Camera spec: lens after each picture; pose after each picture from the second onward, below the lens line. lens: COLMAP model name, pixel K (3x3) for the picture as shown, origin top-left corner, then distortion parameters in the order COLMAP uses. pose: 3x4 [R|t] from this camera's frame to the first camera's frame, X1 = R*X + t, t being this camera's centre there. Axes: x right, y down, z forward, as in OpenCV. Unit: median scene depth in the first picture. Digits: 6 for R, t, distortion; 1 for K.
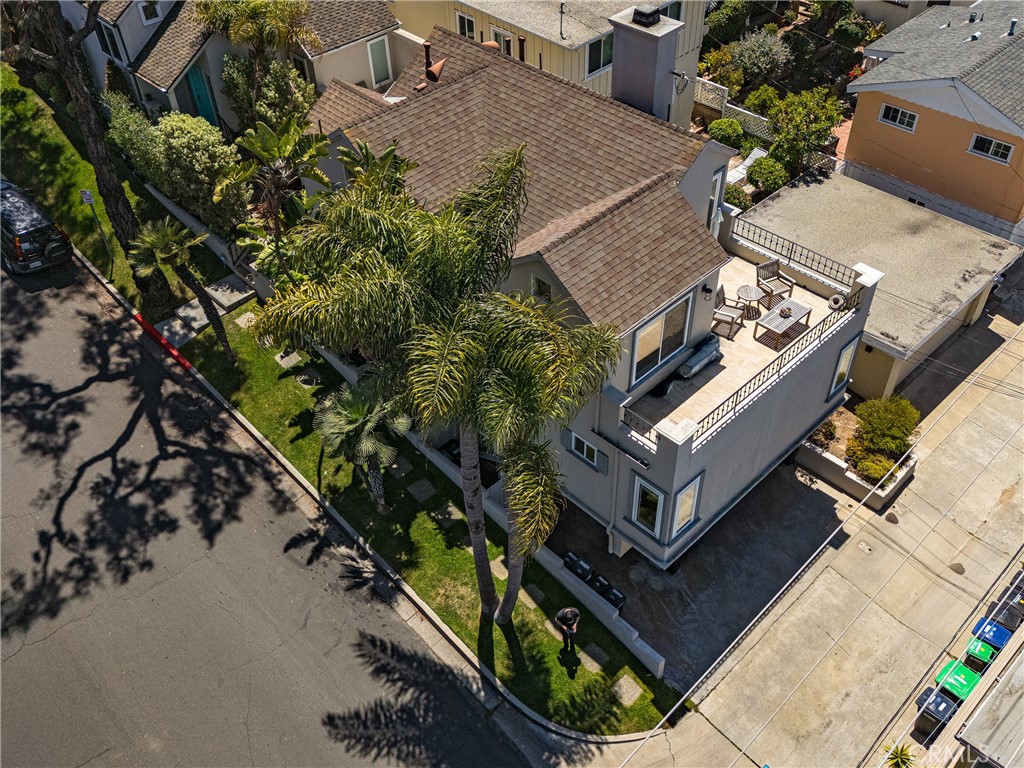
lens RADIAL K [[942.3, 0, 517.0], [0, 942.3, 383.2], [0, 0, 1]] dist [0.059325, 0.027460]
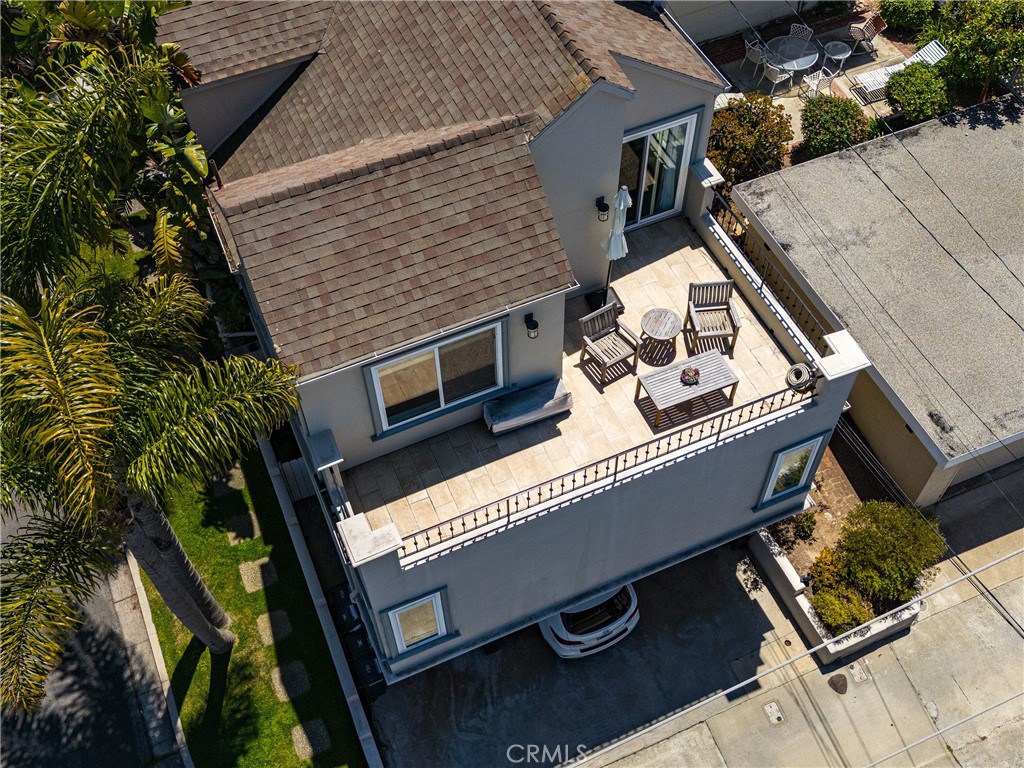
lens RADIAL K [[1071.6, 0, 507.5], [0, 1071.6, 377.3], [0, 0, 1]] dist [0.064351, 0.000000]
pose [[0.931271, 0.296788, -0.211309, 0.288588], [-0.247224, 0.940814, 0.231839, -0.187013], [0.267610, -0.163665, 0.949526, 0.267130]]
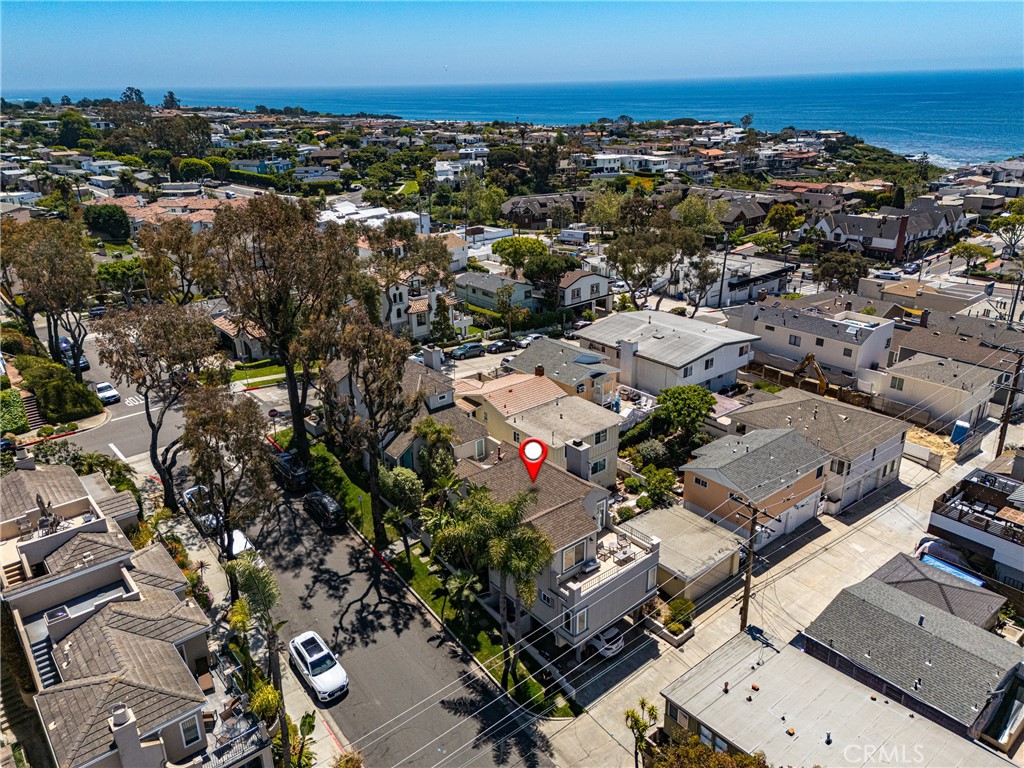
lens RADIAL K [[760.6, 0, 517.3], [0, 760.6, 380.3], [0, 0, 1]] dist [0.054530, -0.001410]
pose [[0.996685, 0.040213, -0.070723, 0.101974], [-0.063387, 0.928770, -0.365197, 0.252540], [0.051000, 0.368469, 0.928240, -1.073088]]
